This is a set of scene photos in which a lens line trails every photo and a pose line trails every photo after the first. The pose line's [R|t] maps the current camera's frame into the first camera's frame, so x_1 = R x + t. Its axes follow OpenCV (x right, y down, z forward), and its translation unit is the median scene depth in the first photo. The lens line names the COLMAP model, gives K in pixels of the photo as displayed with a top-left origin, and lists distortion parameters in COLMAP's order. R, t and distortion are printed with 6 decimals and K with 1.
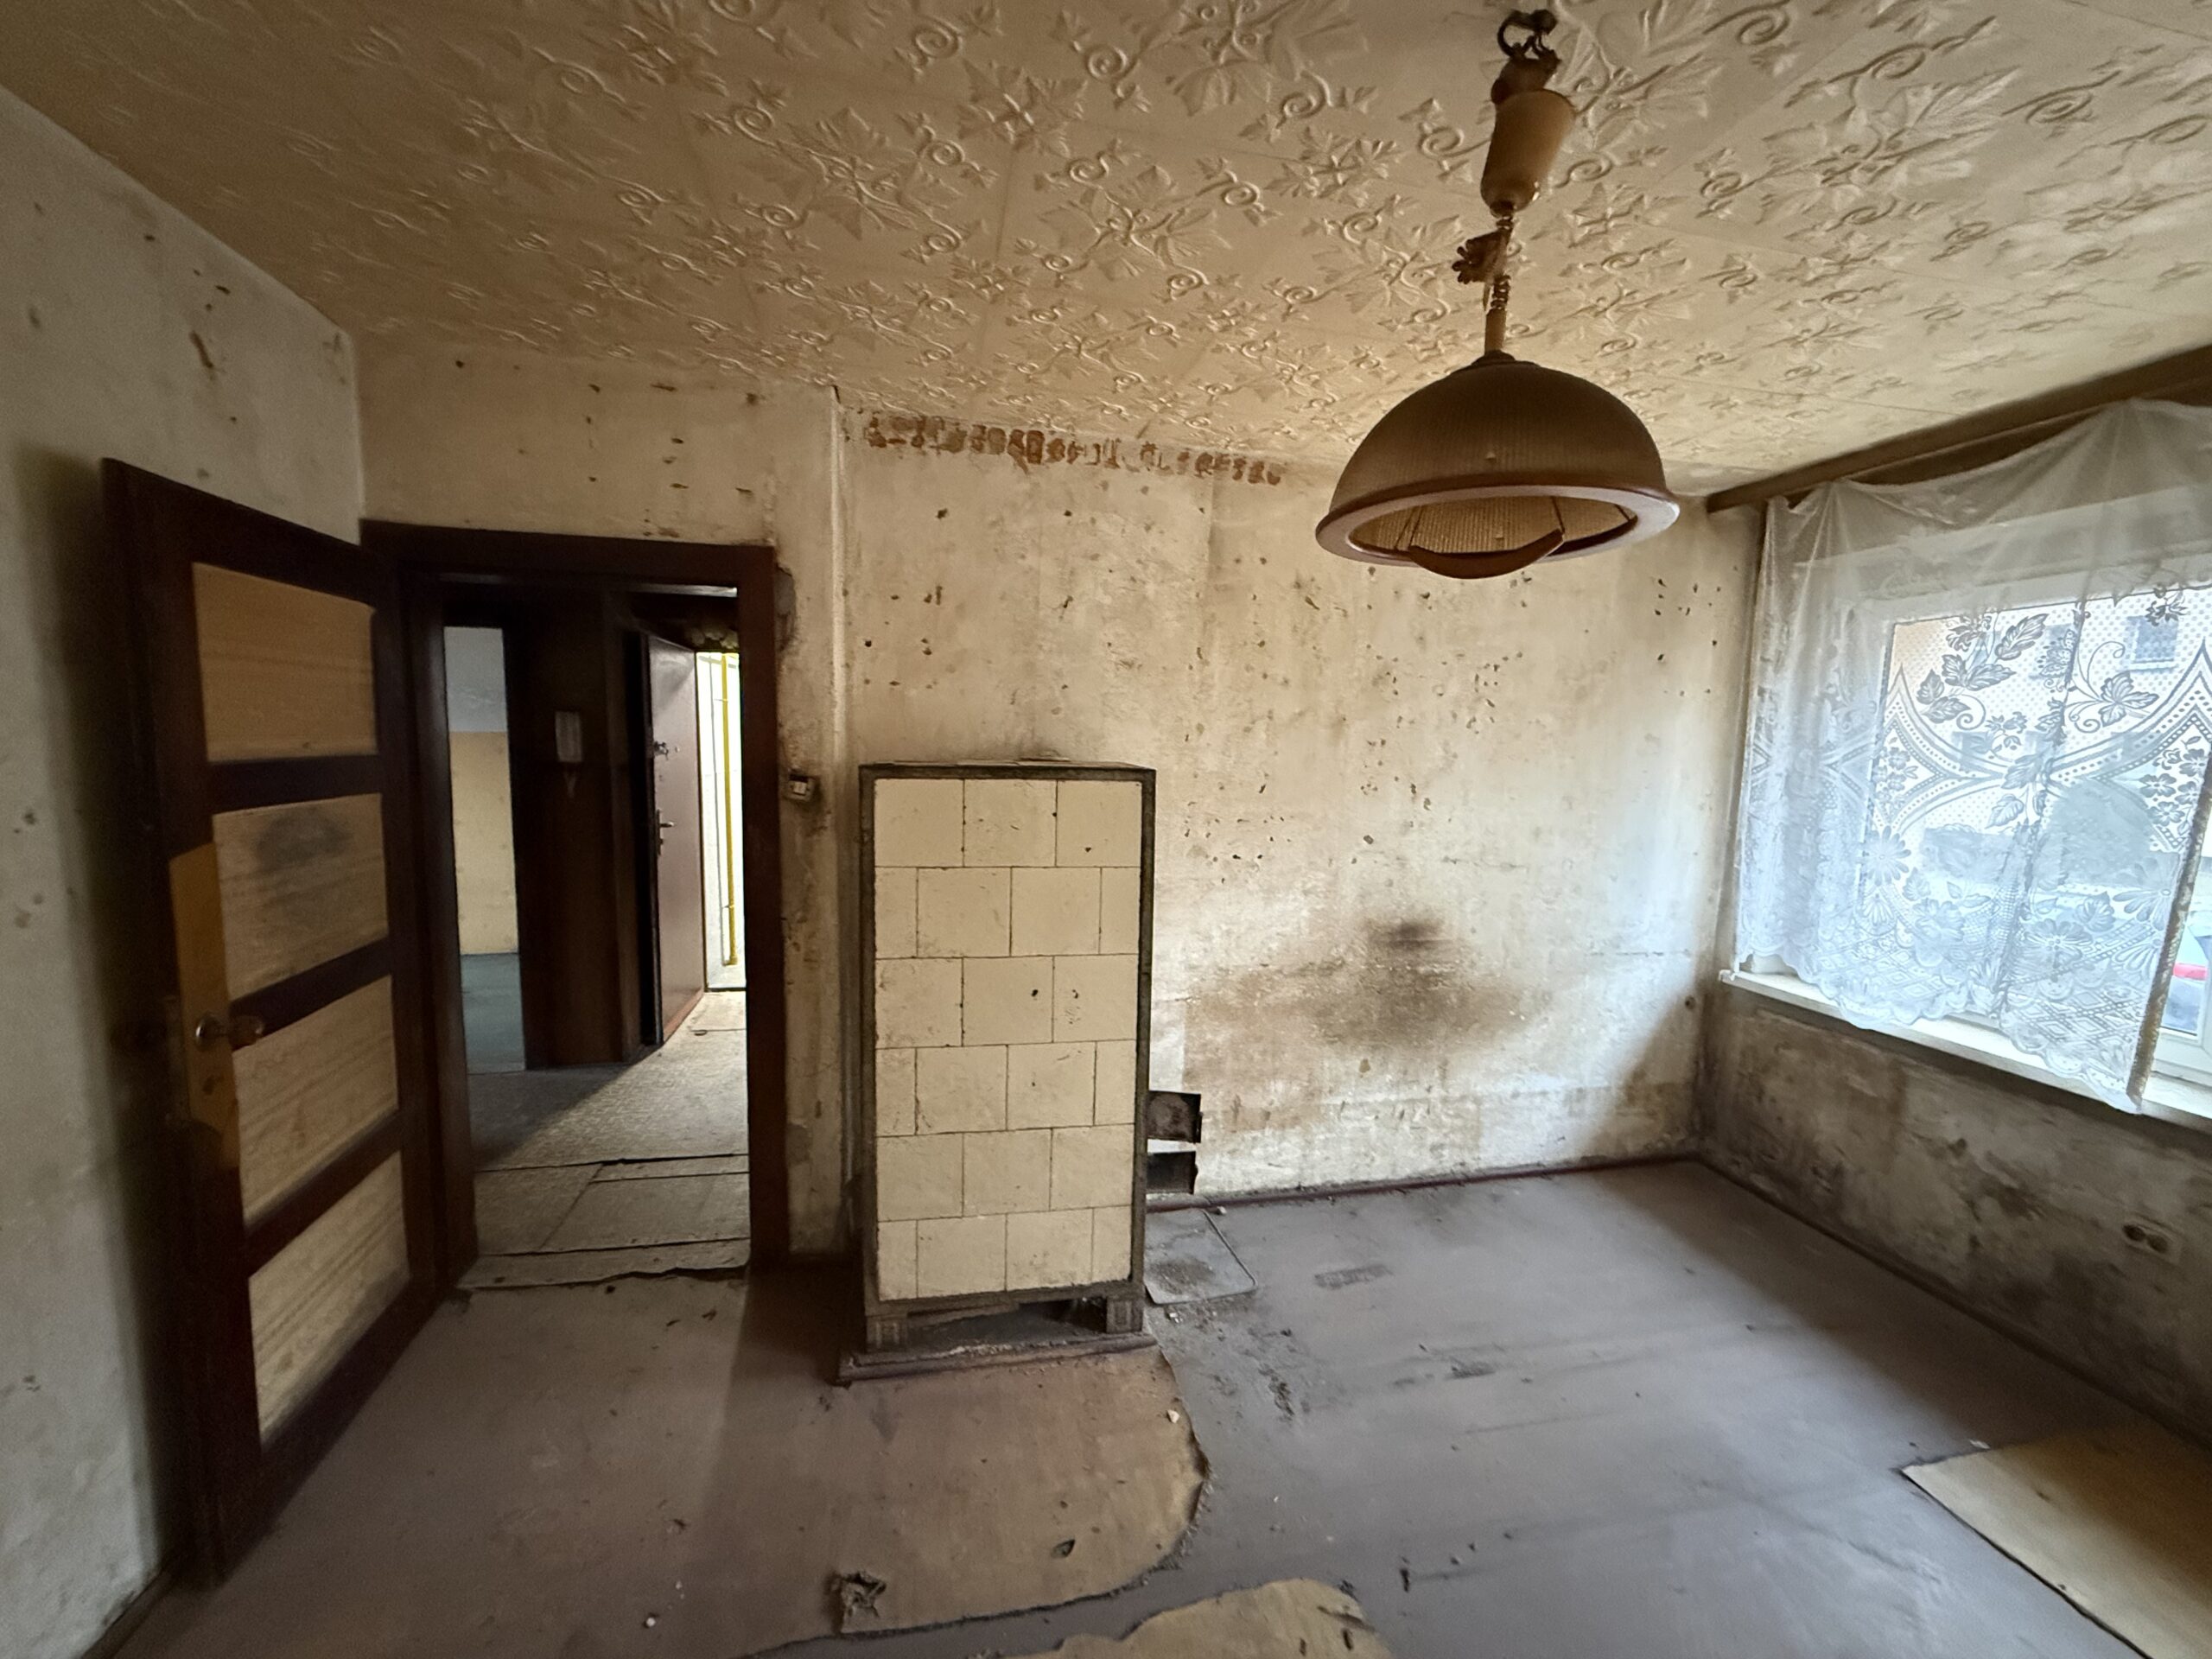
lens RADIAL K [[890.0, 0, 1097.2], [0, 890.0, 831.0], [0, 0, 1]] dist [0.001891, -0.000111]
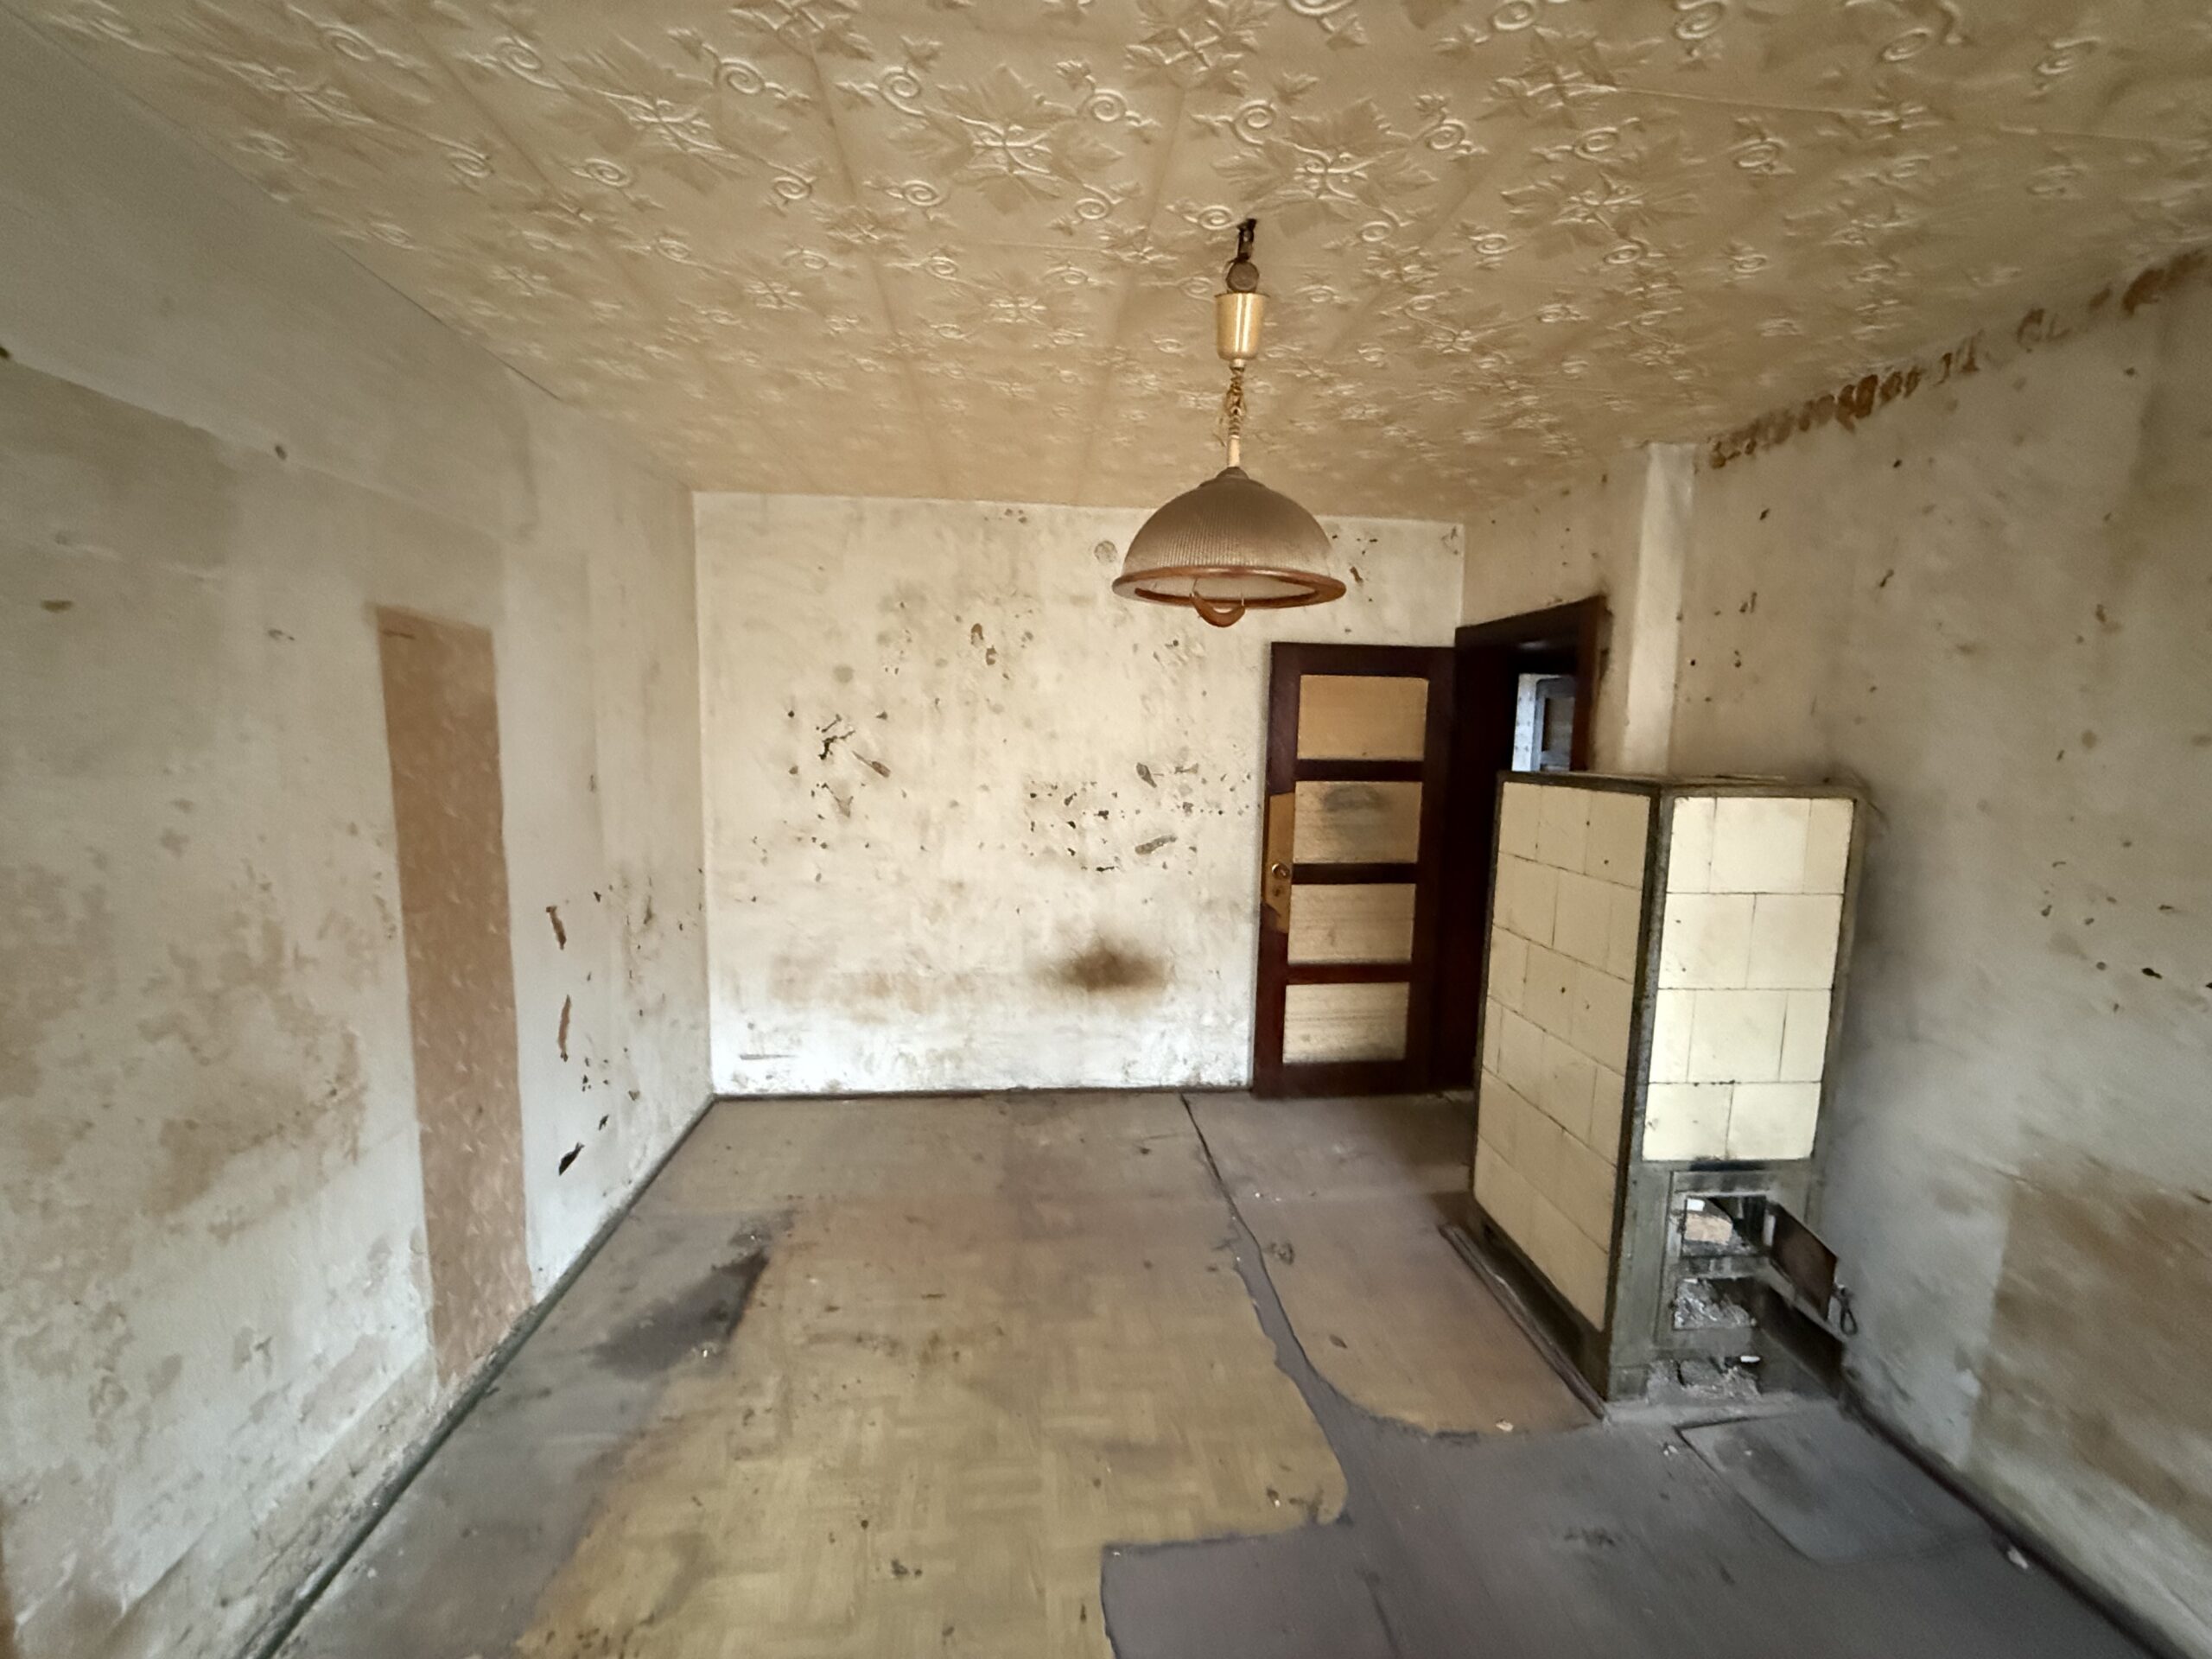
lens RADIAL K [[890.0, 0, 1104.3], [0, 890.0, 835.4], [0, 0, 1]] dist [0.001891, -0.000111]
pose [[-0.109428, 0.088522, -0.990045, 0.856442], [-0.127029, 0.986614, 0.102256, -0.032365], [0.985844, 0.136954, -0.096718, 0.454803]]
